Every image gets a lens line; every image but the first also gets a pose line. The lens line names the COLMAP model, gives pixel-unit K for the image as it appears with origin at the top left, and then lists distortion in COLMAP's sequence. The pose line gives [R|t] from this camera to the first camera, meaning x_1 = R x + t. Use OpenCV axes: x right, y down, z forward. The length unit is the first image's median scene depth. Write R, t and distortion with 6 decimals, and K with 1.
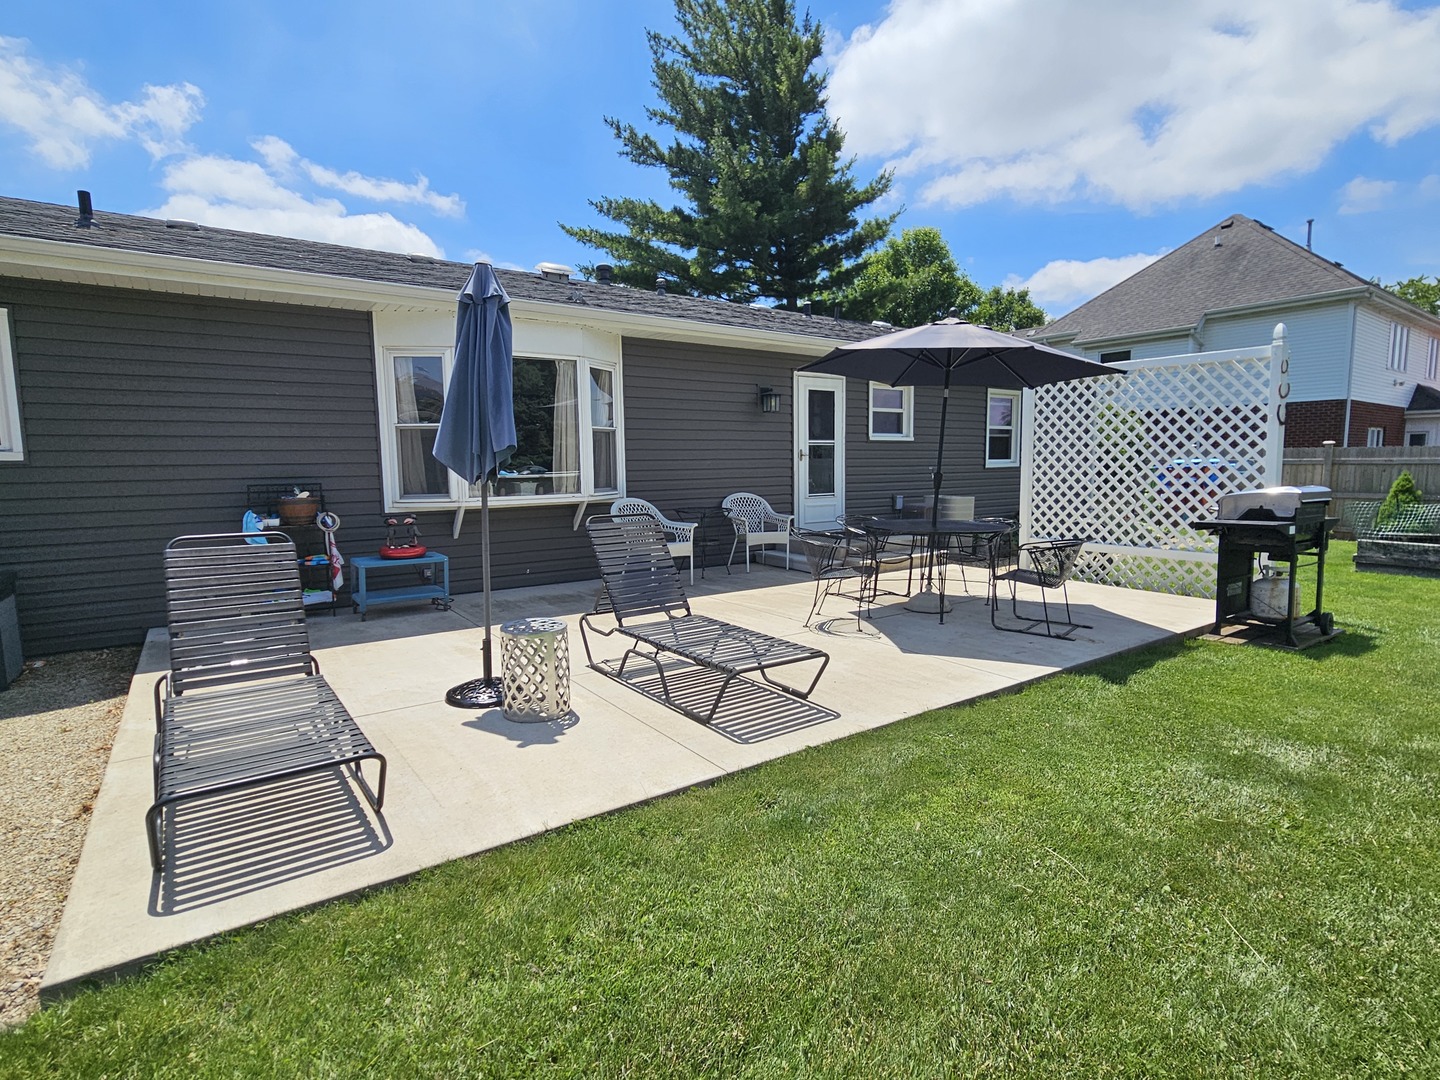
lens RADIAL K [[724.8, 0, 717.0], [0, 724.8, 543.0], [0, 0, 1]] dist [0.000170, -0.000333]
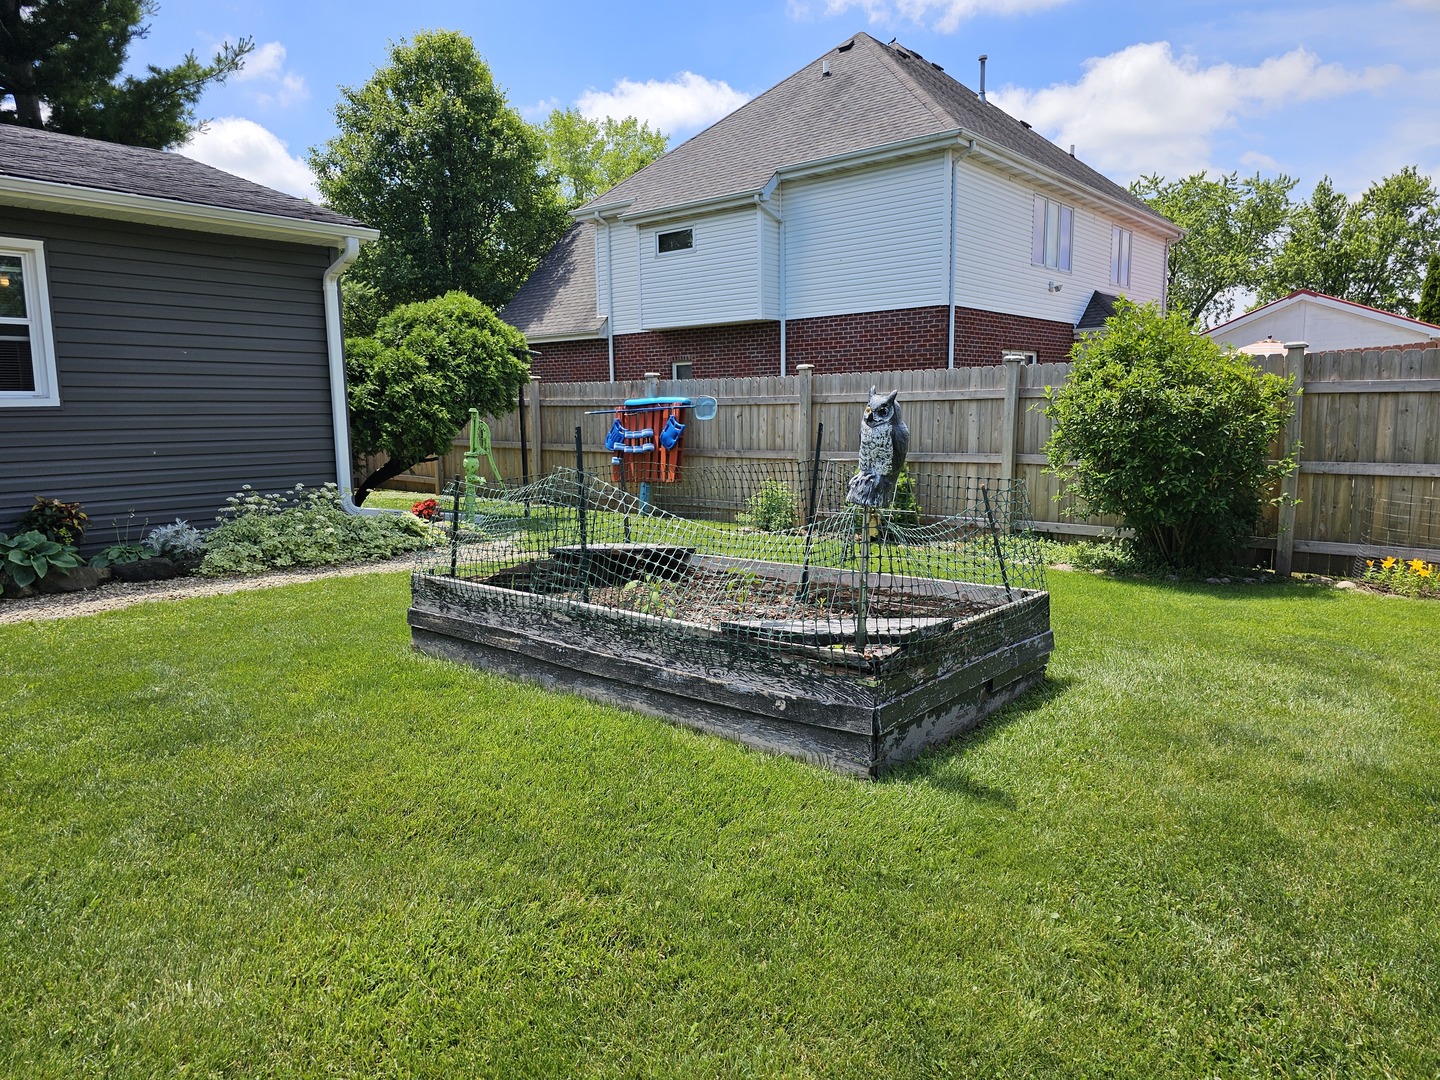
lens RADIAL K [[955.8, 0, 720.0], [0, 955.8, 540.0], [0, 0, 1]] dist [0.027053, 0.000462]
pose [[0.971109, -0.040216, 0.235221, 0.476402], [0.035703, 0.999088, 0.023414, -0.015461], [-0.235949, -0.014339, 0.971660, 0.213376]]
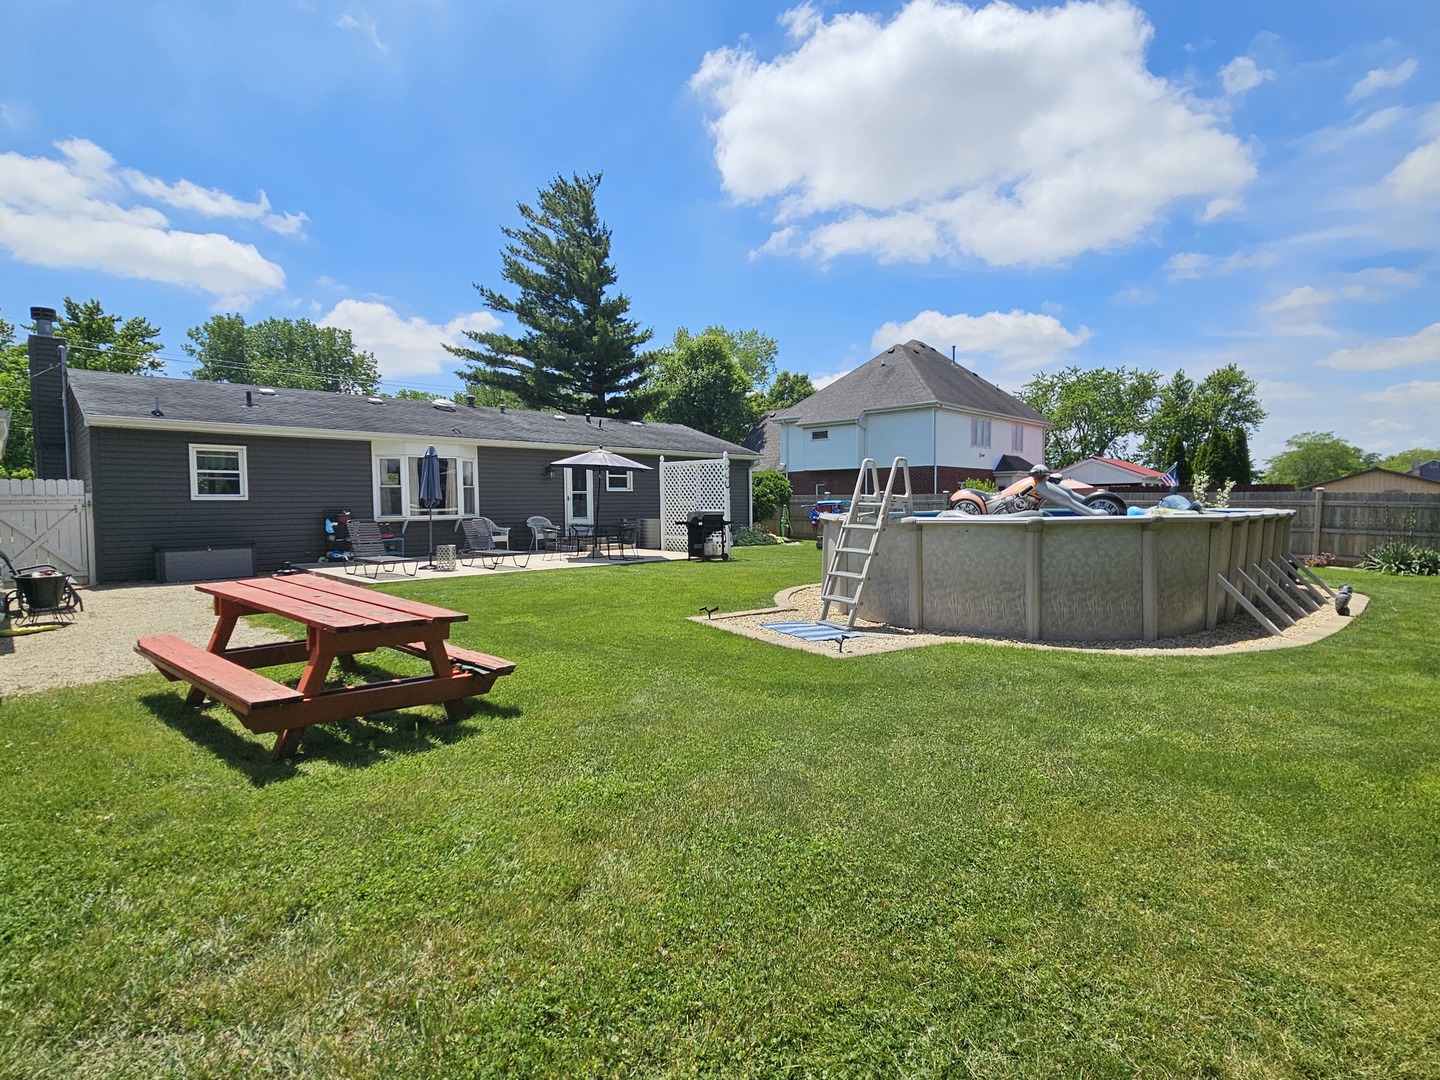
lens RADIAL K [[762.0, 0, 716.9], [0, 762.0, 514.9], [0, 0, 1]] dist [0.002344, 0.000466]
pose [[0.987517, -0.002049, 0.157500, 0.105199], [0.017708, 0.995020, -0.098085, 0.079835], [-0.156515, 0.099650, 0.982636, -0.655369]]
